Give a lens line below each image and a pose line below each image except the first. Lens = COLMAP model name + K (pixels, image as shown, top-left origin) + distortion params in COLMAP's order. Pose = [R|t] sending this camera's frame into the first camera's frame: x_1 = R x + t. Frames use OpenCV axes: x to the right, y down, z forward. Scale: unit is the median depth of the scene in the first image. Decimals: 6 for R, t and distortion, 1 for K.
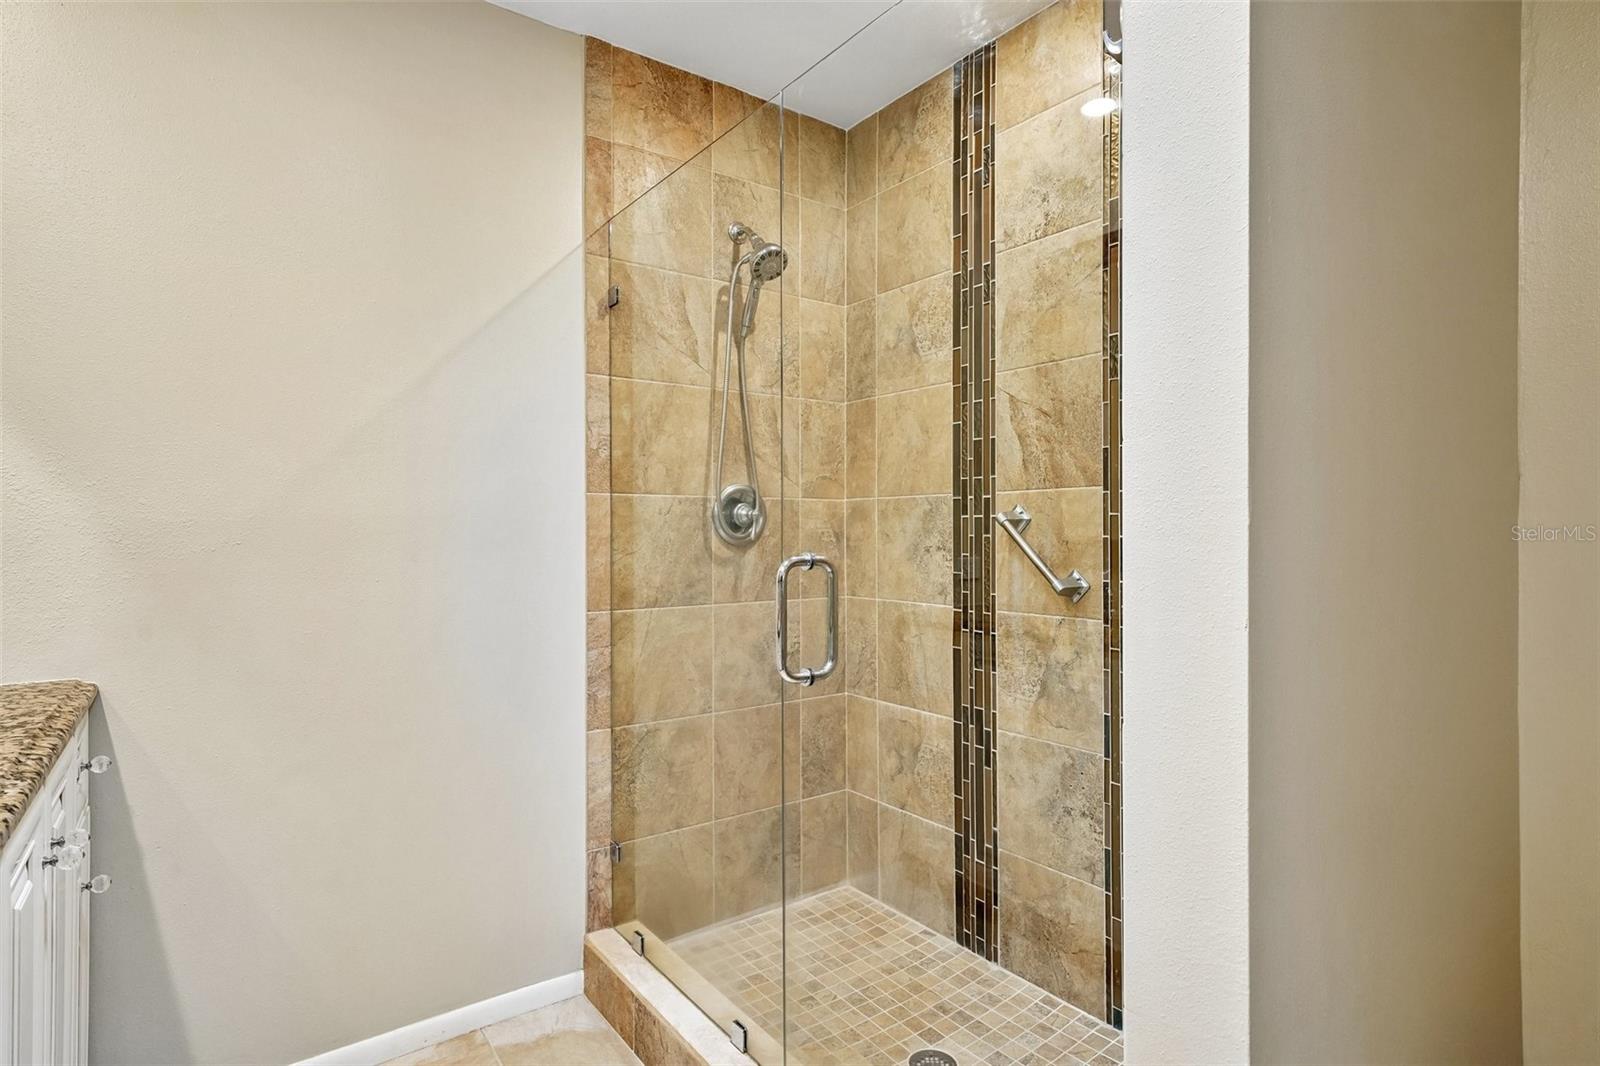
lens RADIAL K [[834.7, 0, 792.4], [0, 834.7, 532.1], [0, 0, 1]] dist [0.010513, -0.000378]
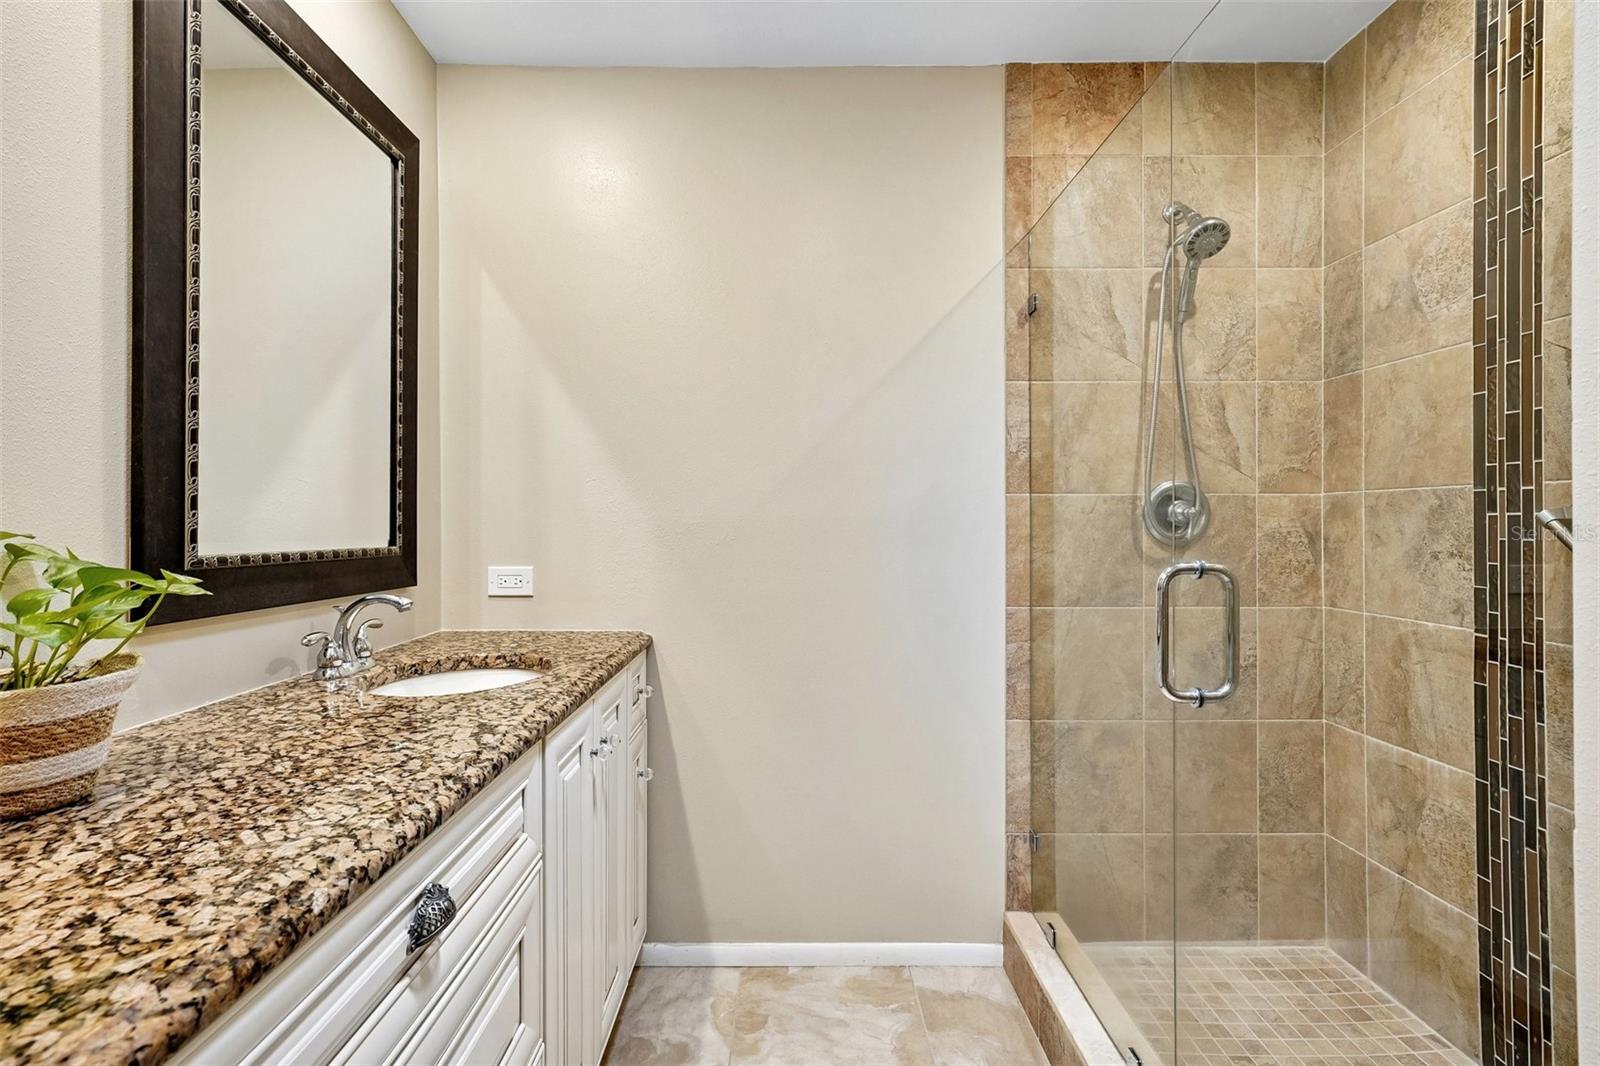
lens RADIAL K [[774.9, 0, 794.8], [0, 774.9, 520.1], [0, 0, 1]] dist [0.002283, 0.002751]
pose [[0.810216, -0.000193, -0.586132, 0.110394], [-0.002269, 0.999991, -0.003467, -0.009623], [0.586128, 0.004139, 0.810208, 0.047623]]
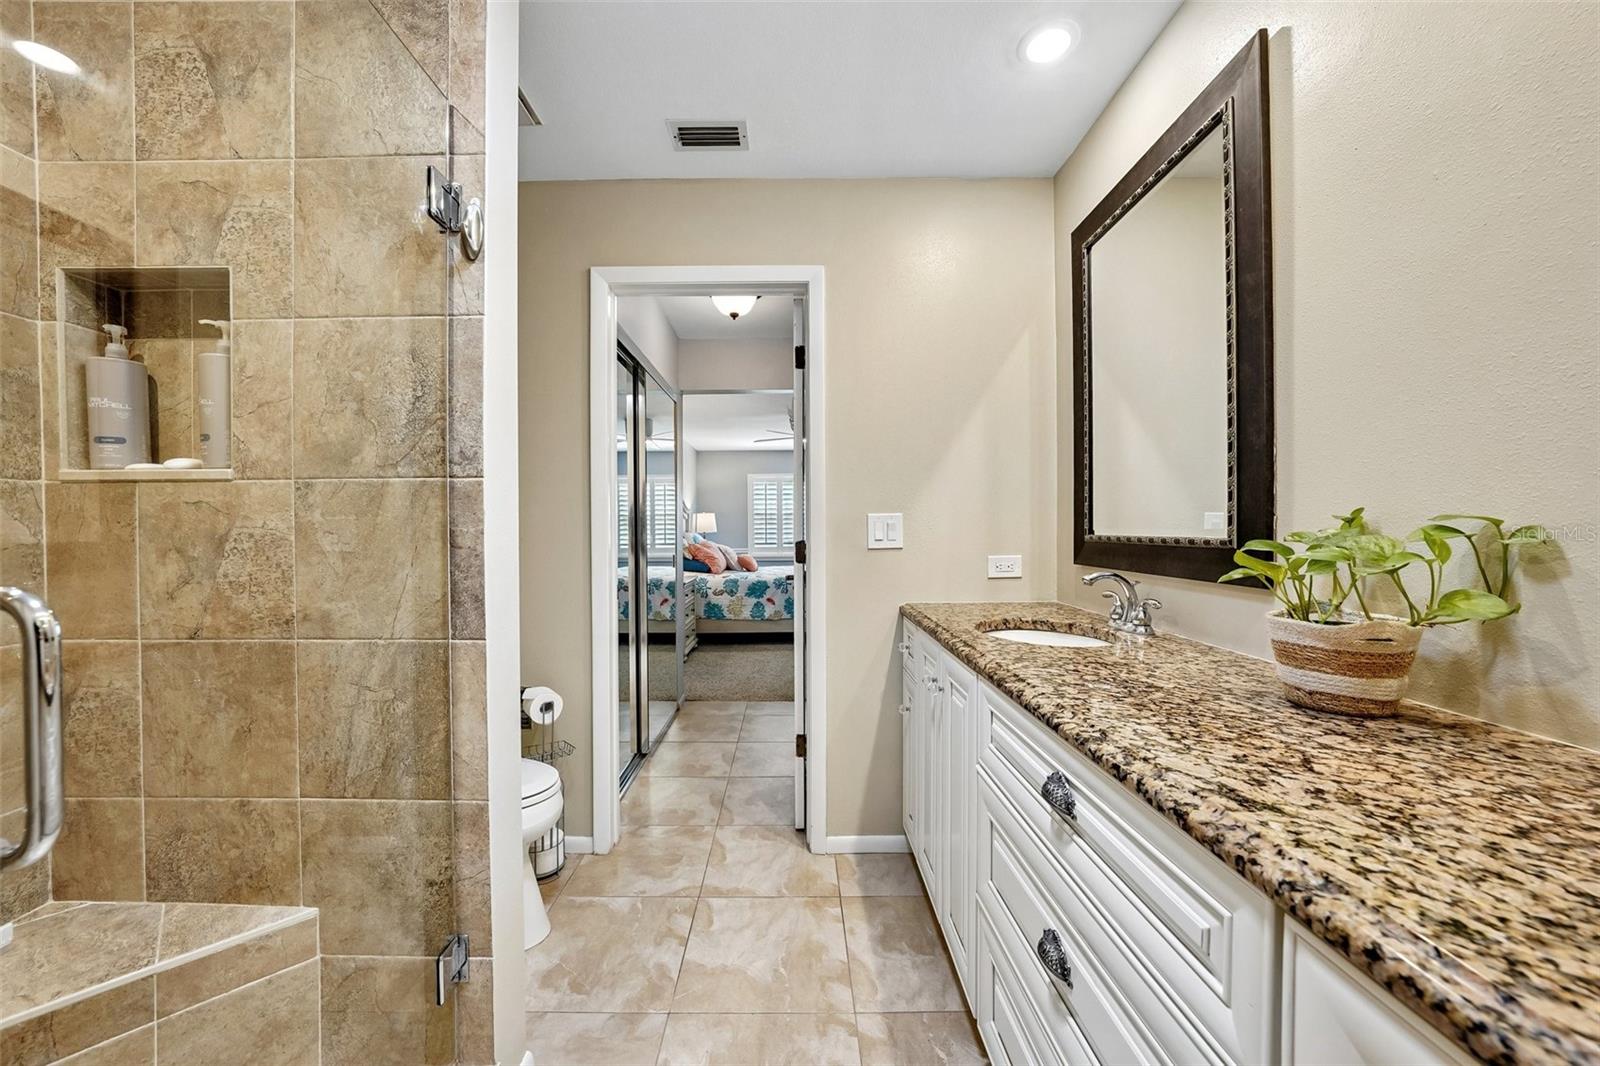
lens RADIAL K [[599.4, 0, 801.8], [0, 599.4, 532.8], [0, 0, 1]] dist [-0.021985, 0.004619]
pose [[-0.821137, 0.004425, 0.570714, -0.352518], [0.008017, 0.999961, 0.003782, 0.000169], [-0.570675, 0.007681, -0.821140, 0.700234]]
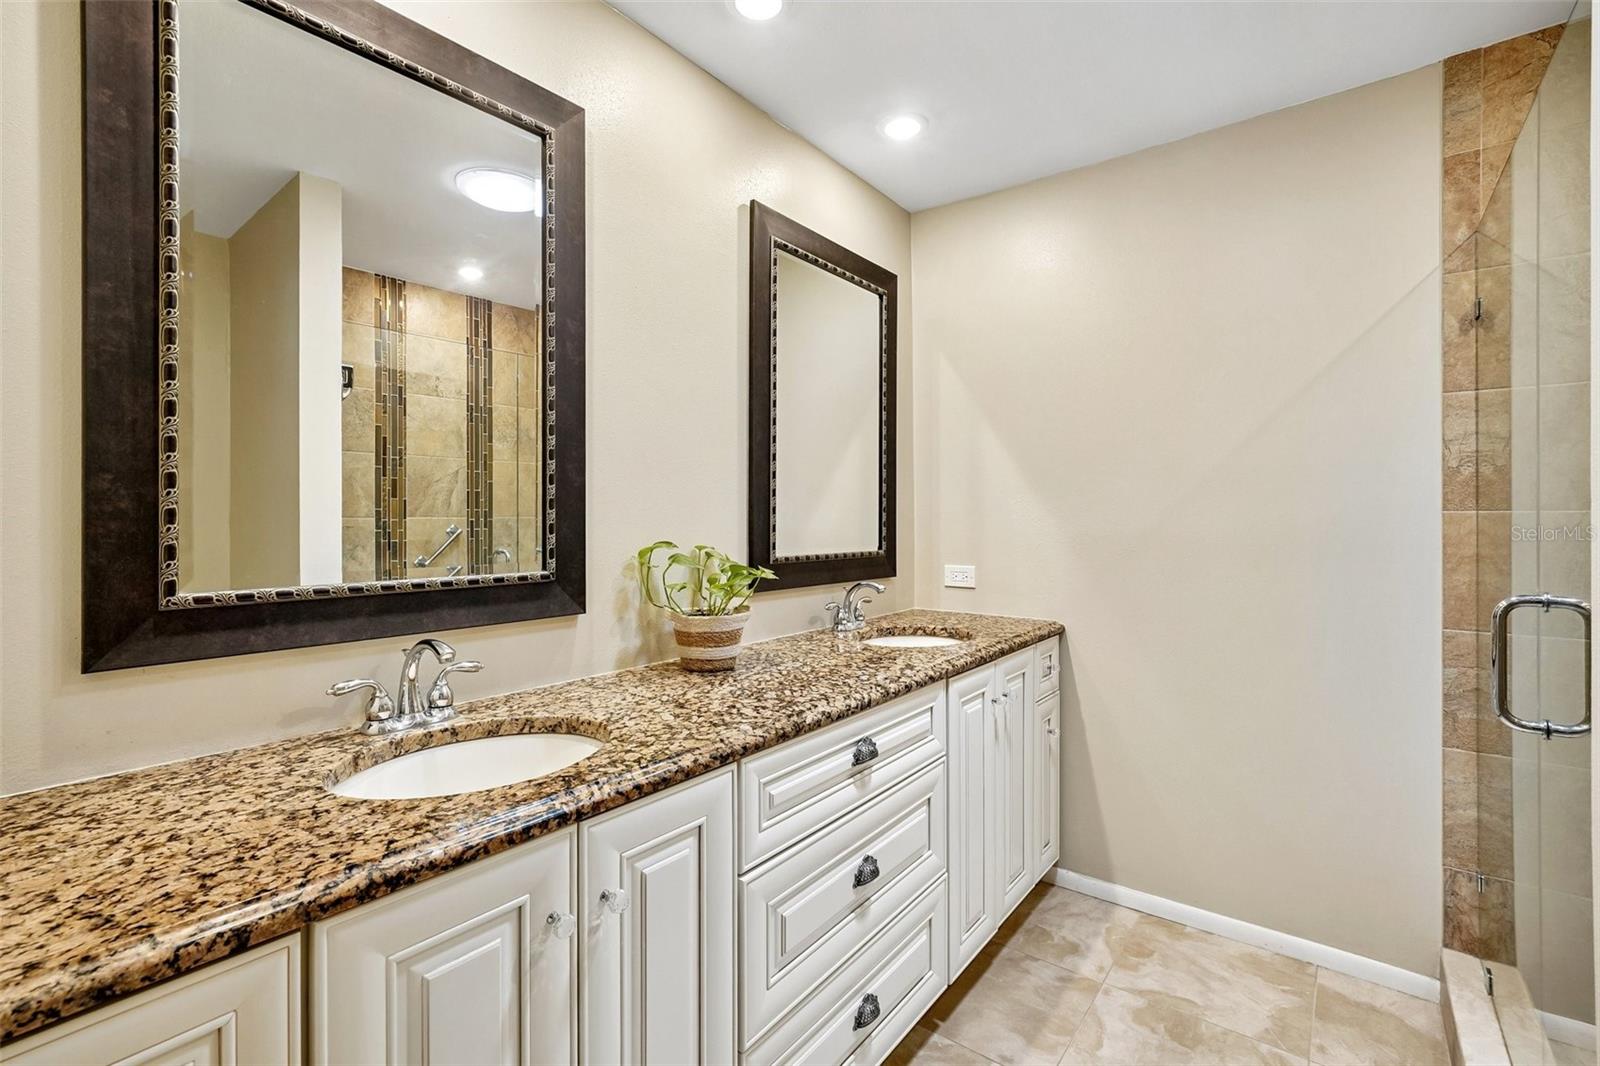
lens RADIAL K [[723.0, 0, 786.0], [0, 723.0, 519.8], [0, 0, 1]] dist [0.012590, -0.000455]
pose [[0.276646, 0.002743, -0.960968, 0.377618], [-0.000934, 0.999996, 0.002586, -0.037480], [0.960972, 0.000182, 0.276647, -0.008182]]
